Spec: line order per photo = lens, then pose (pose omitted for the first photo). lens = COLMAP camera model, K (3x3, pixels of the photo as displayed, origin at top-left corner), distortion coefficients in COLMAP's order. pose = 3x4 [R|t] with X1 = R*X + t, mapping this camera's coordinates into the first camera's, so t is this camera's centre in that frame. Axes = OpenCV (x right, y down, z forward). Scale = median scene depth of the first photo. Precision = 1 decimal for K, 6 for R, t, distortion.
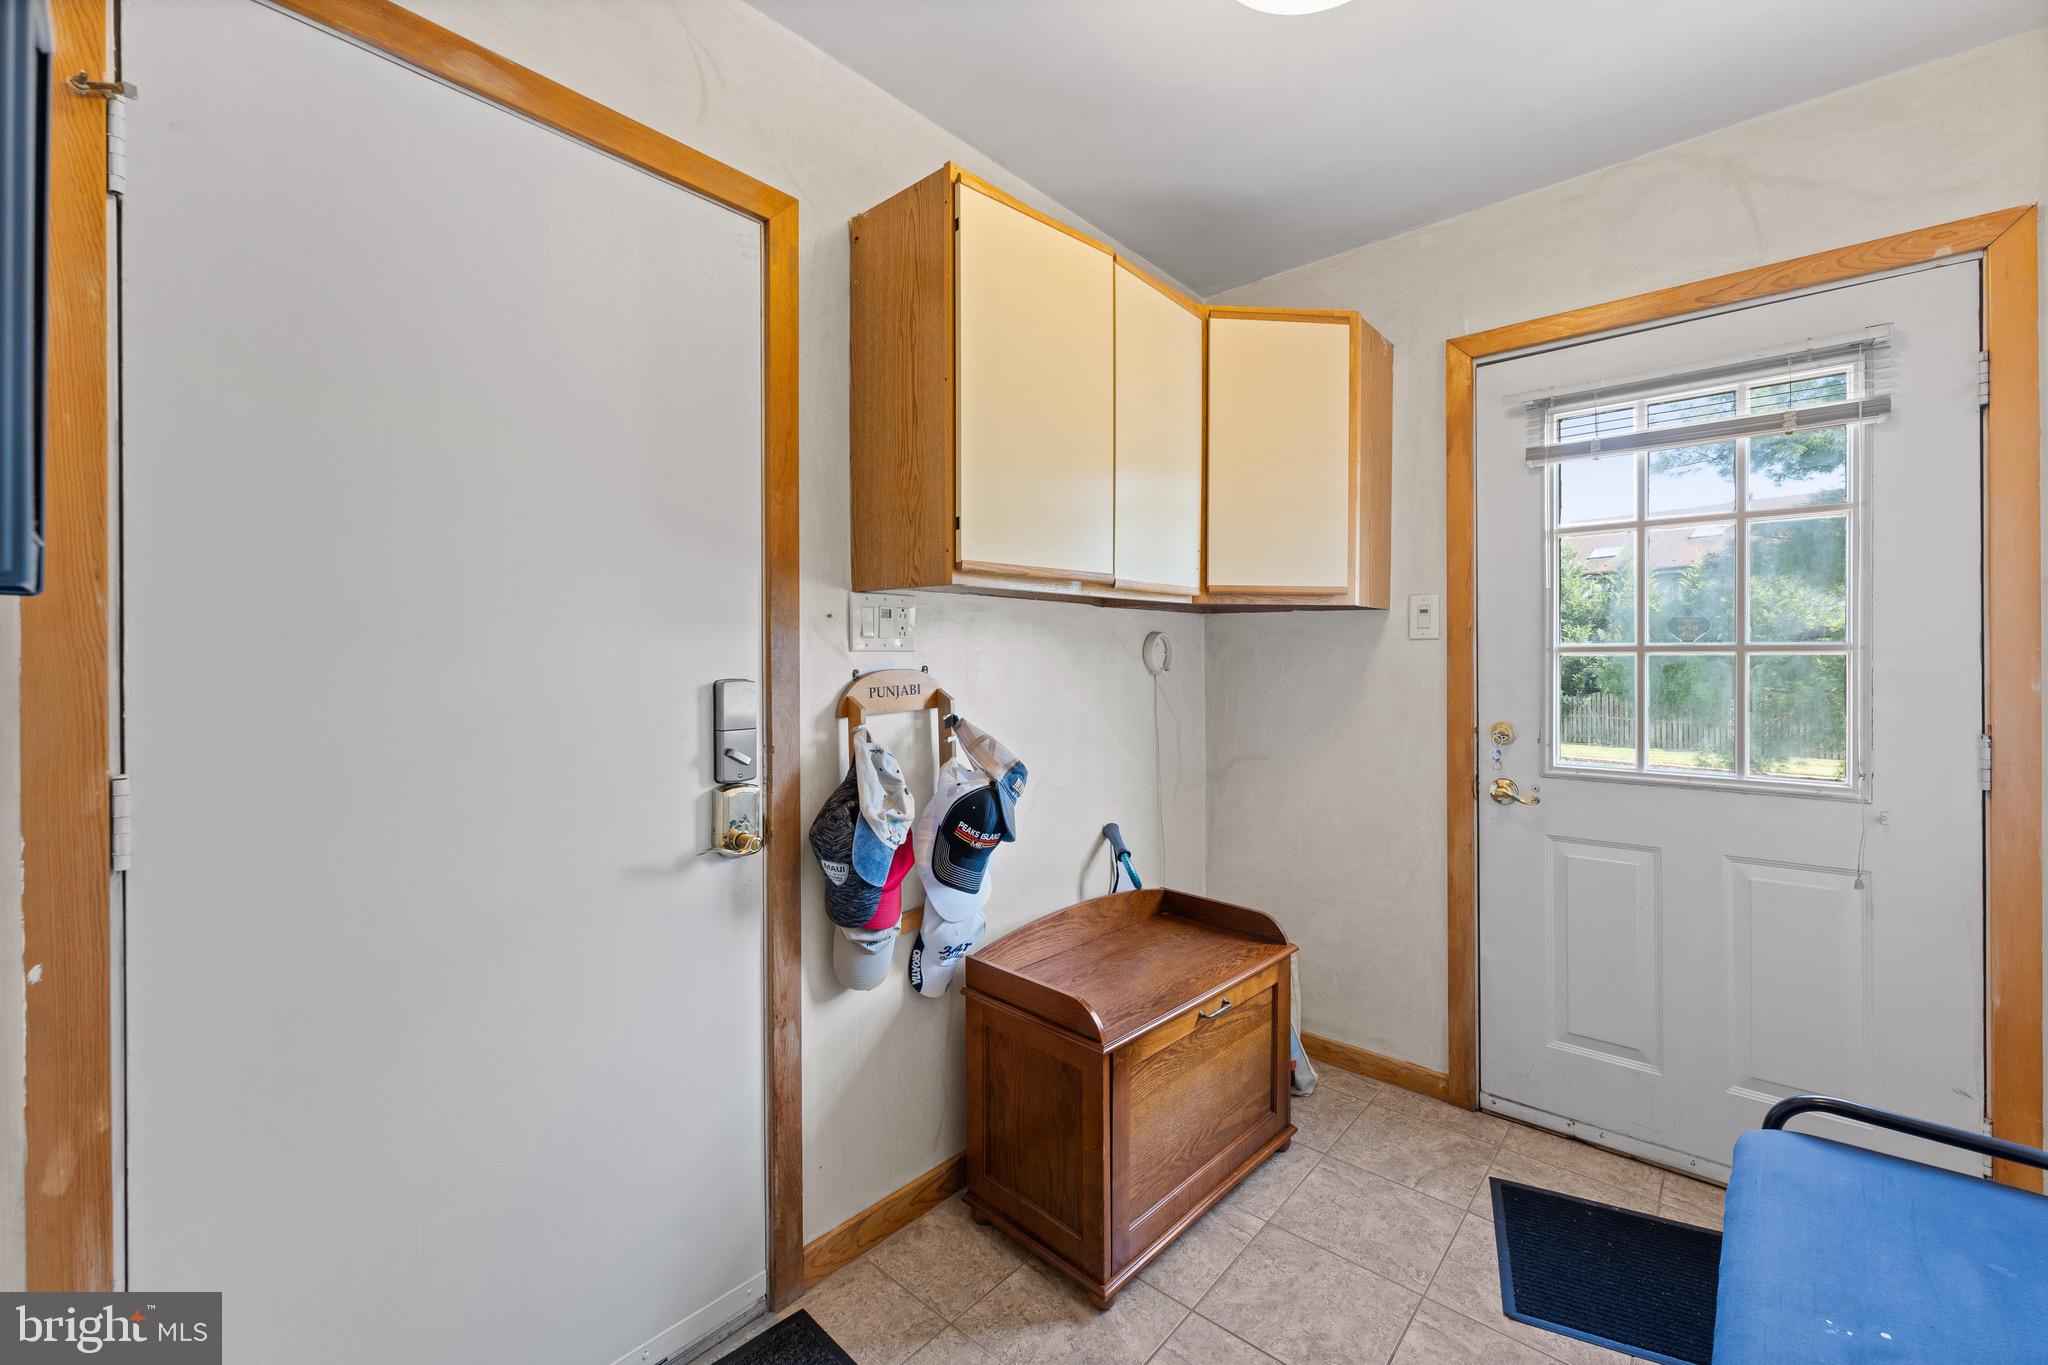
lens RADIAL K [[838.0, 0, 1033.9], [0, 838.0, 663.3], [0, 0, 1]] dist [-0.006172, 0.002128]
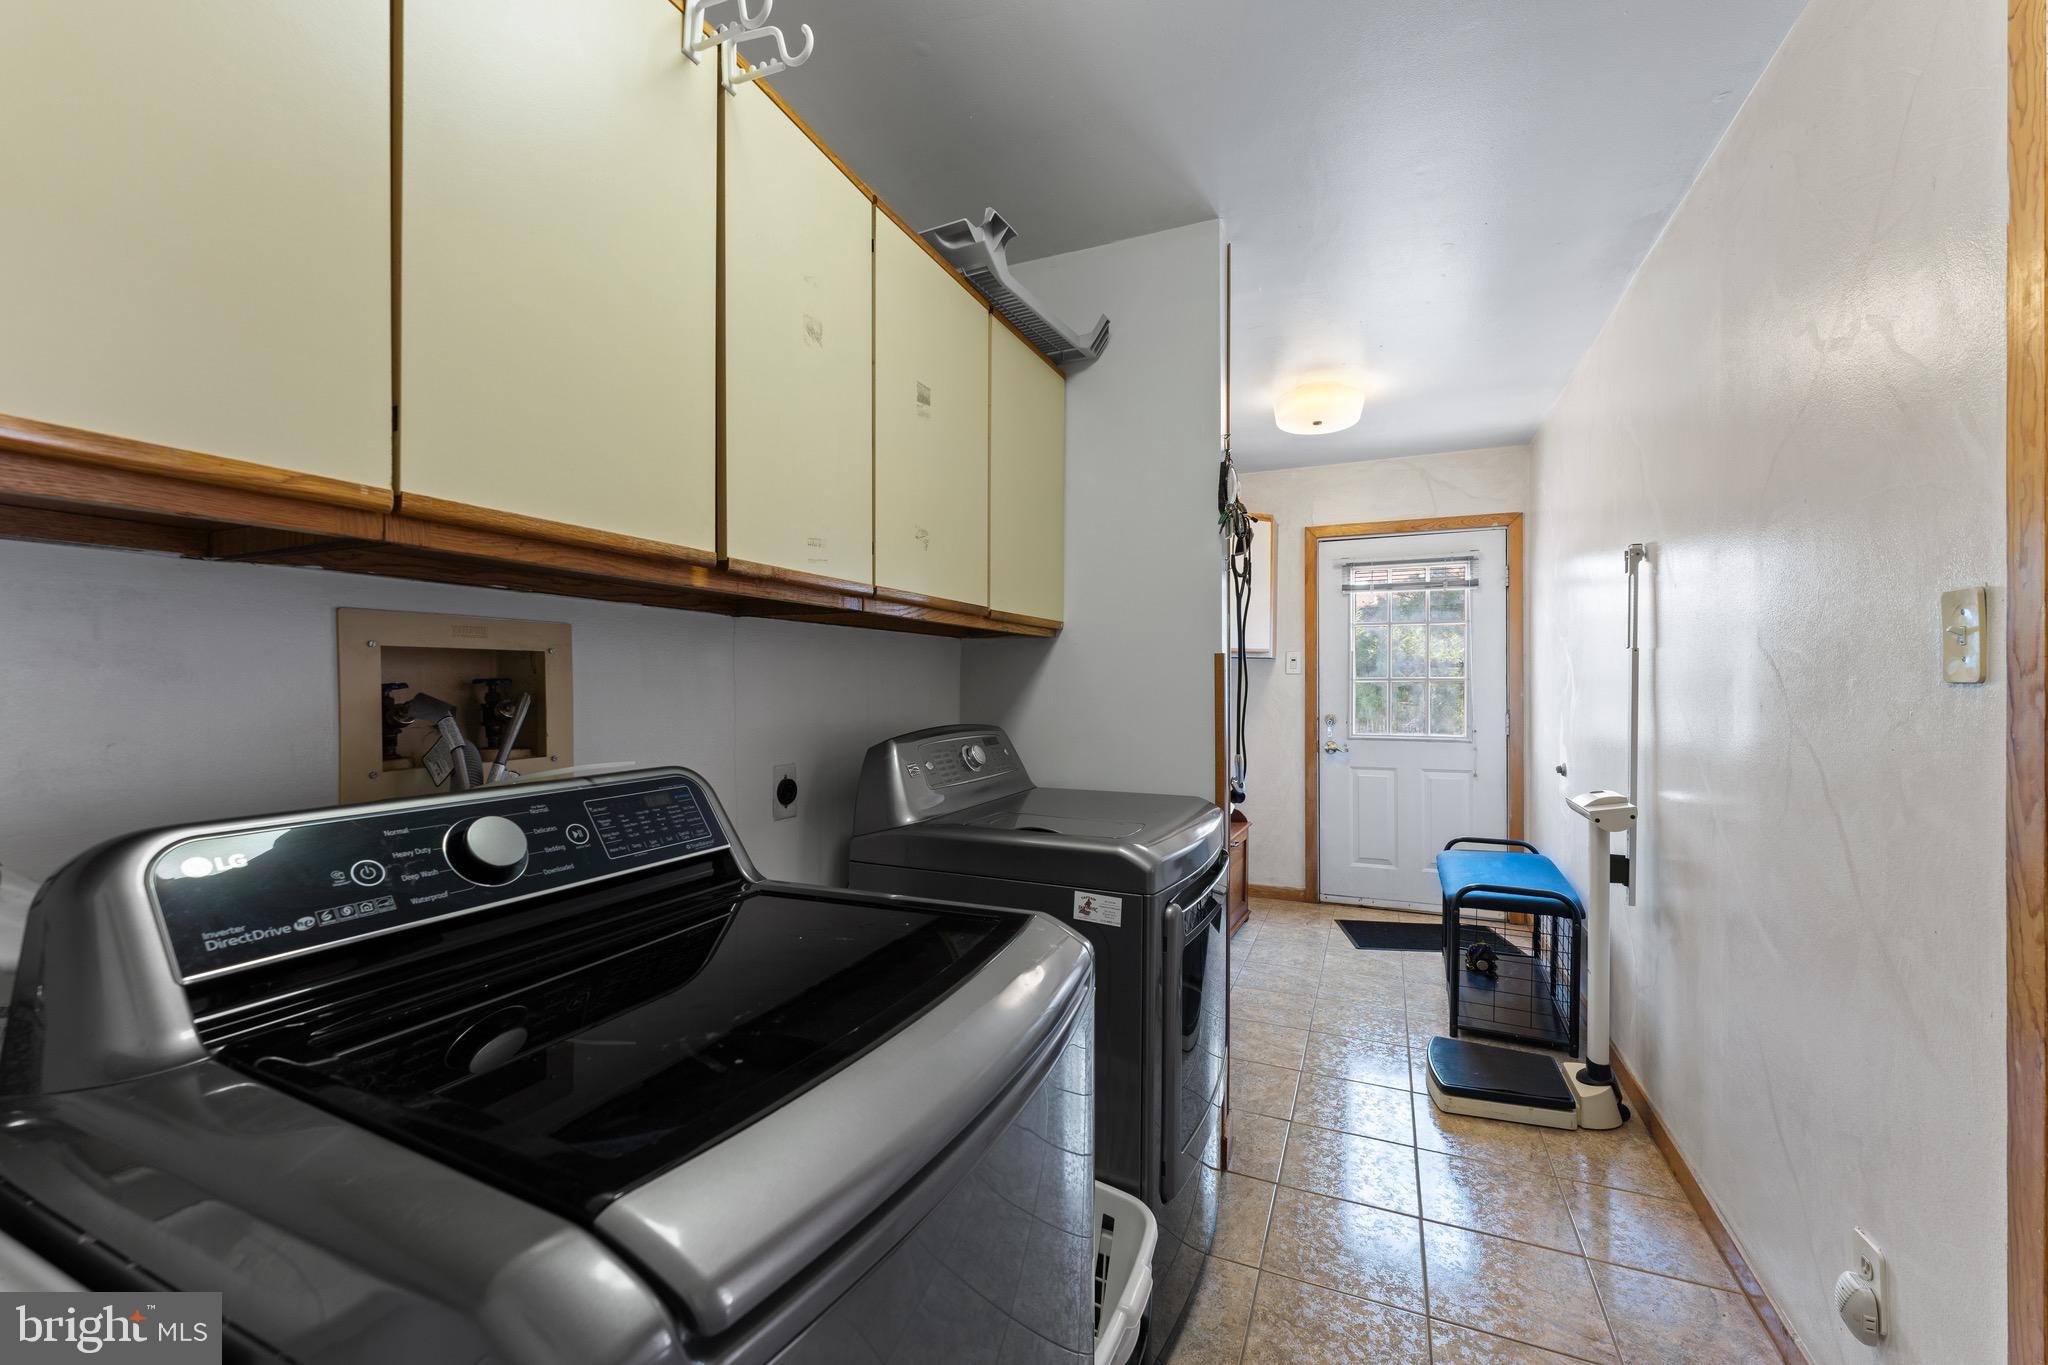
lens RADIAL K [[838.0, 0, 1016.4], [0, 838.0, 689.9], [0, 0, 1]] dist [-0.006172, 0.002128]
pose [[0.953827, -0.004013, 0.300328, -0.848726], [0.002832, 0.999986, 0.004367, -0.001304], [-0.300342, -0.003314, 0.953826, -0.789420]]
